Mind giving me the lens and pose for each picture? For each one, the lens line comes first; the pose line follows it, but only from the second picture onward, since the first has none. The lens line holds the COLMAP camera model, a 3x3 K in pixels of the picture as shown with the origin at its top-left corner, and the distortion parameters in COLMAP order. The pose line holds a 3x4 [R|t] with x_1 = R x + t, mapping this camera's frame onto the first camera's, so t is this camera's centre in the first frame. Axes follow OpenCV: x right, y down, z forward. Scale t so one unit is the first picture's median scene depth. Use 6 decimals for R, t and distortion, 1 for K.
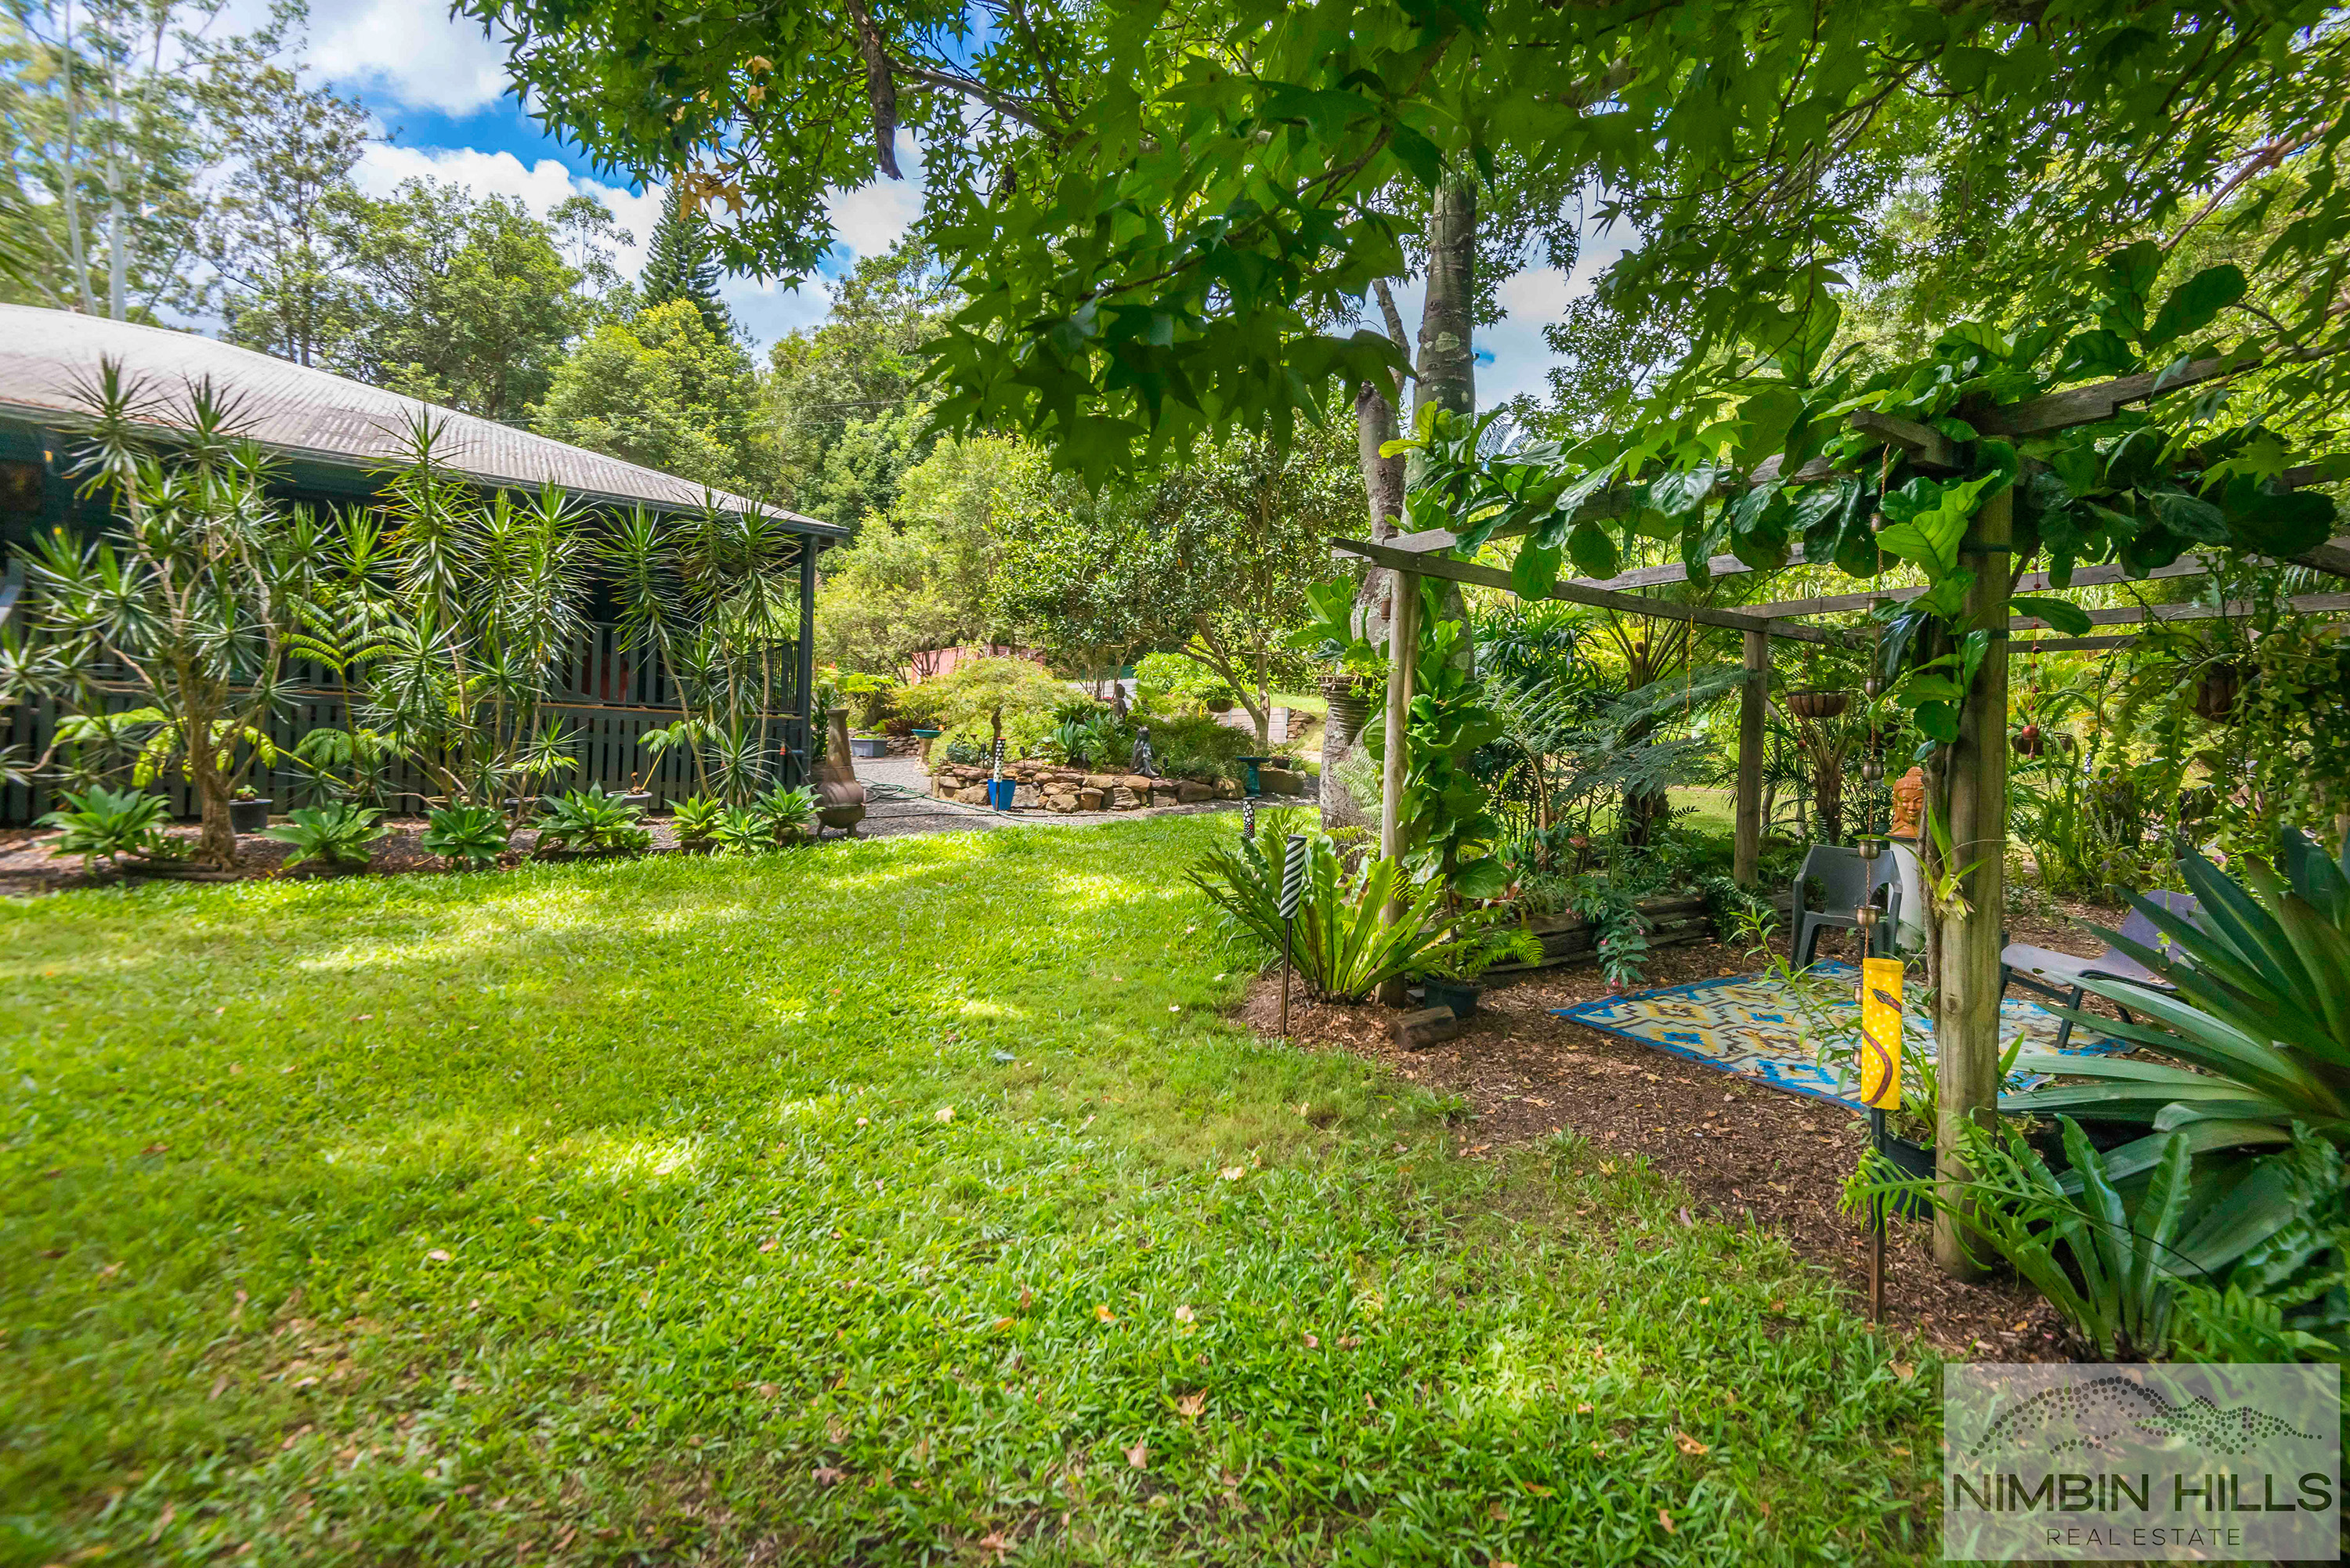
lens RADIAL K [[1108.3, 0, 1174.7], [0, 1108.3, 783.7], [0, 0, 1]] dist [-0.003248, -0.001393]
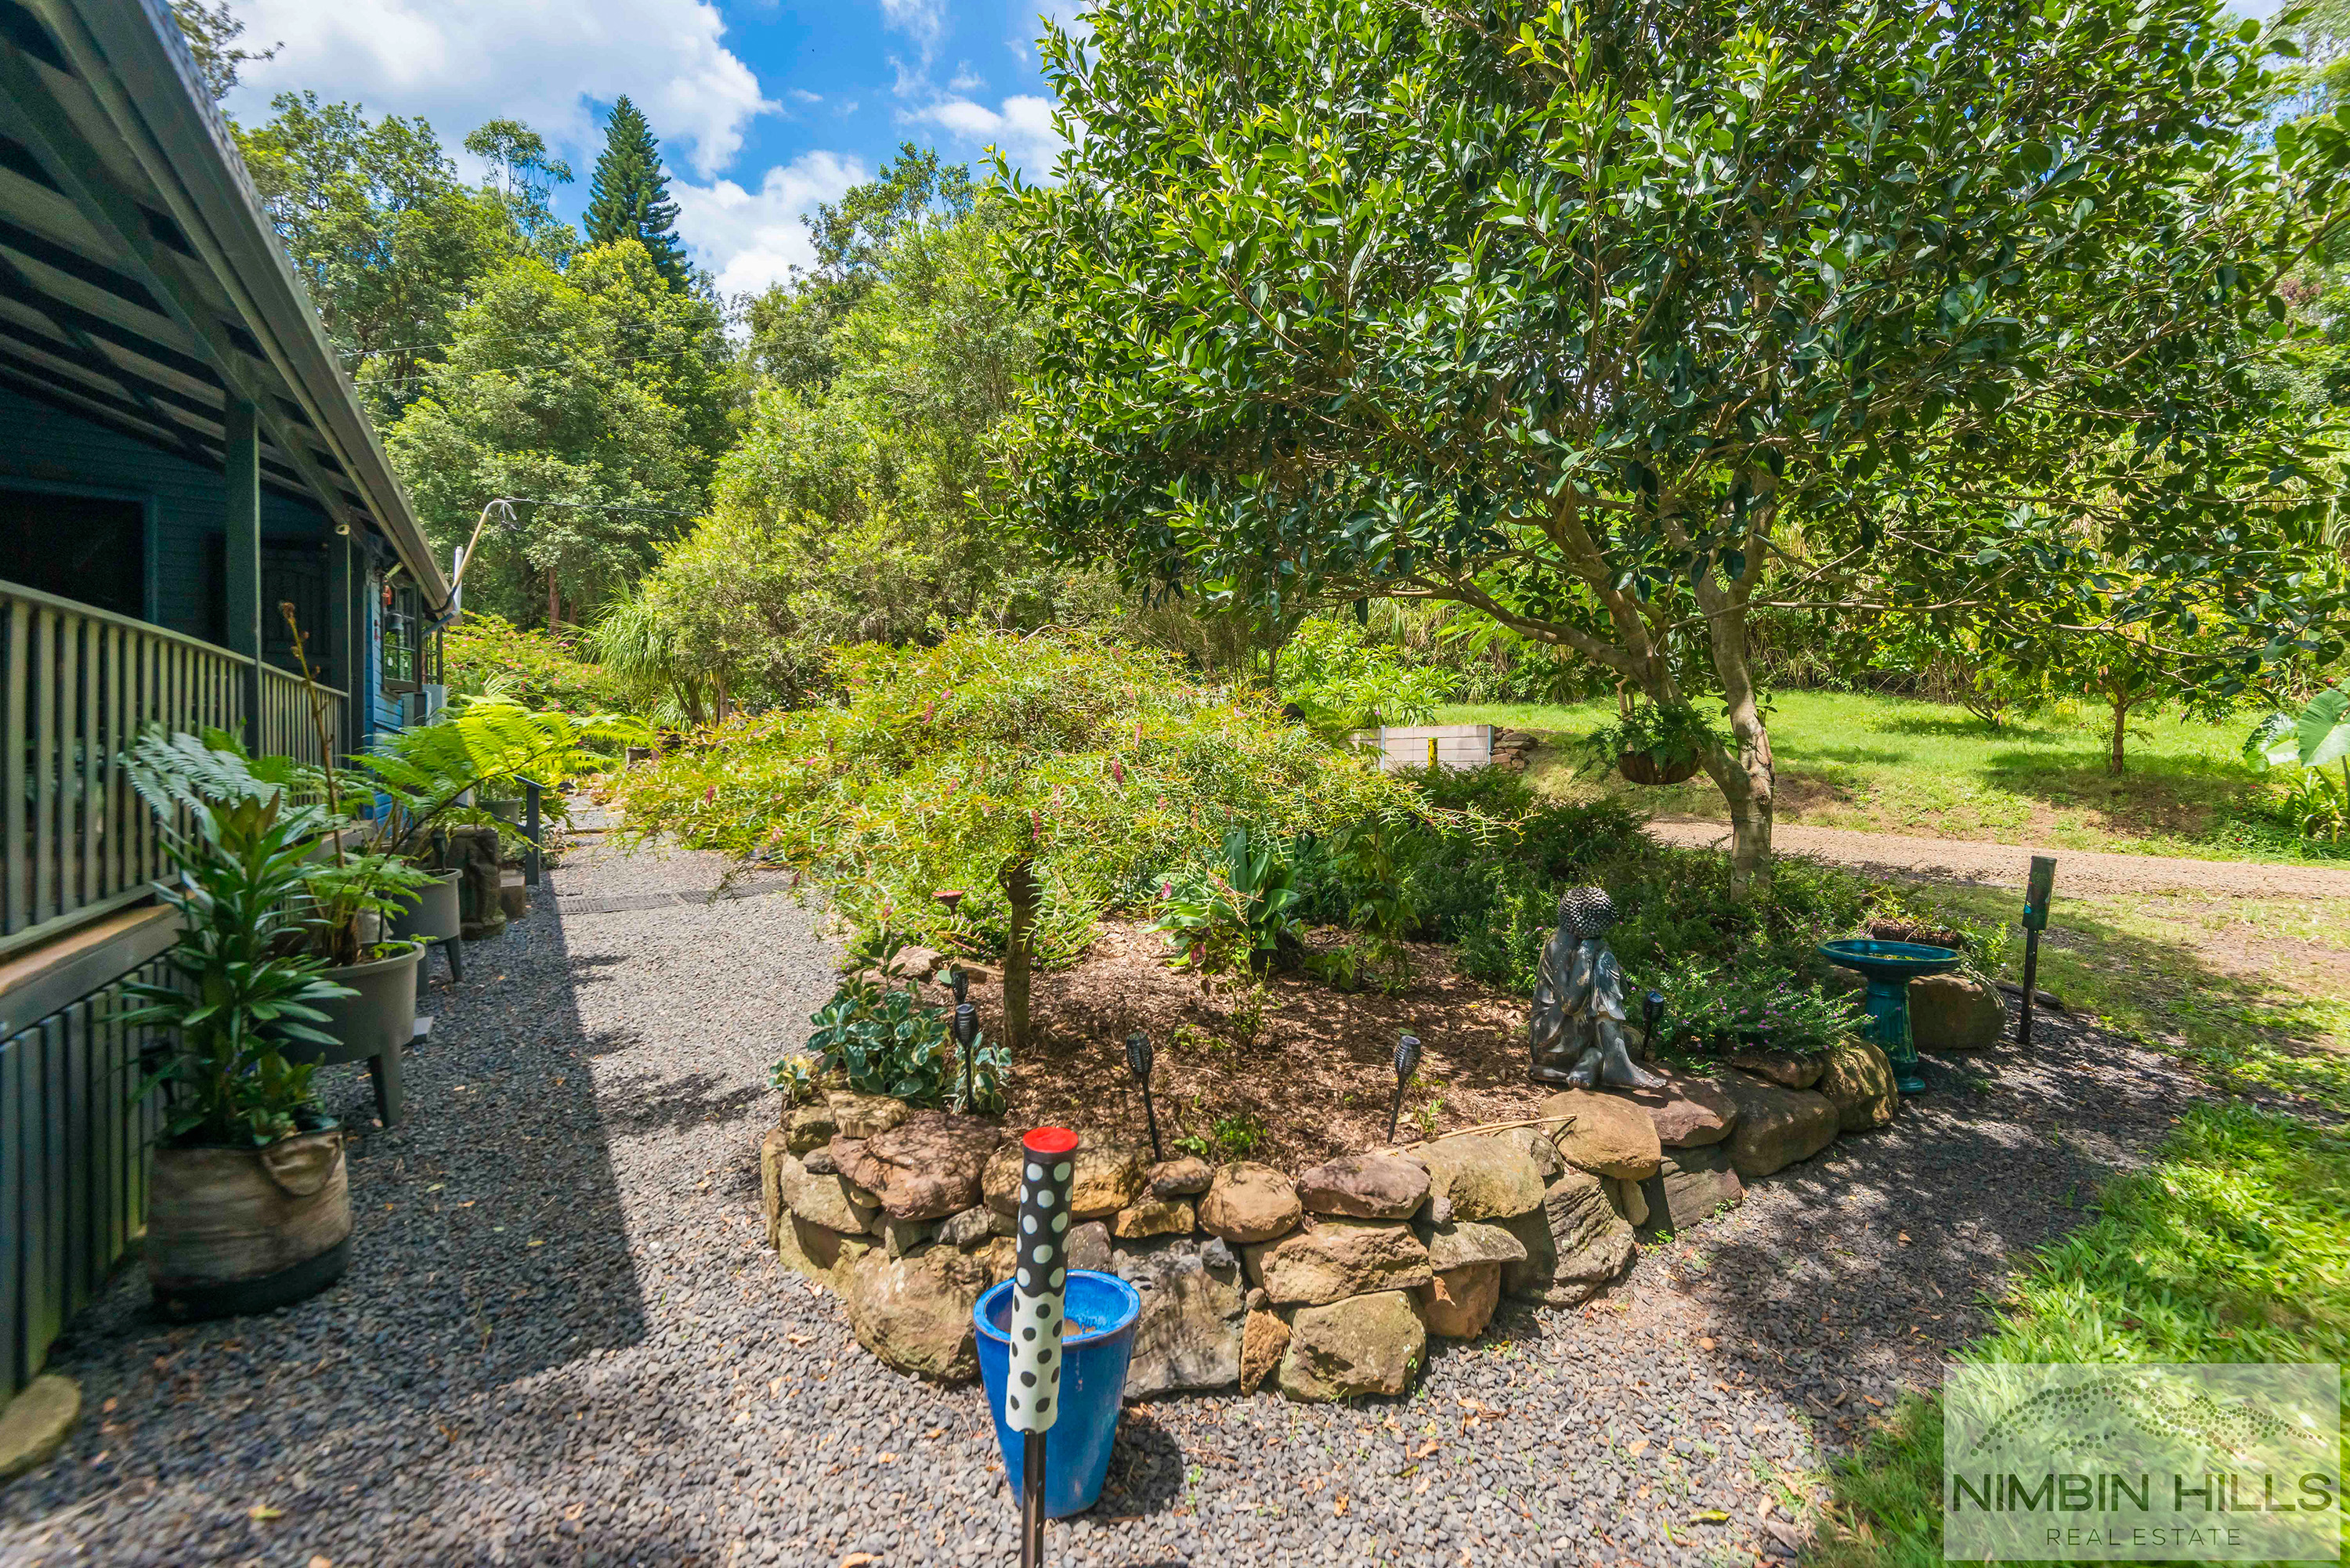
lens RADIAL K [[1108.3, 0, 1174.8], [0, 1108.3, 783.6], [0, 0, 1]] dist [-0.003248, -0.001393]
pose [[0.999119, -0.031500, -0.027746, -0.032615], [0.031469, 0.999504, -0.001552, -0.022123], [0.027781, 0.000678, 0.999614, 0.207980]]
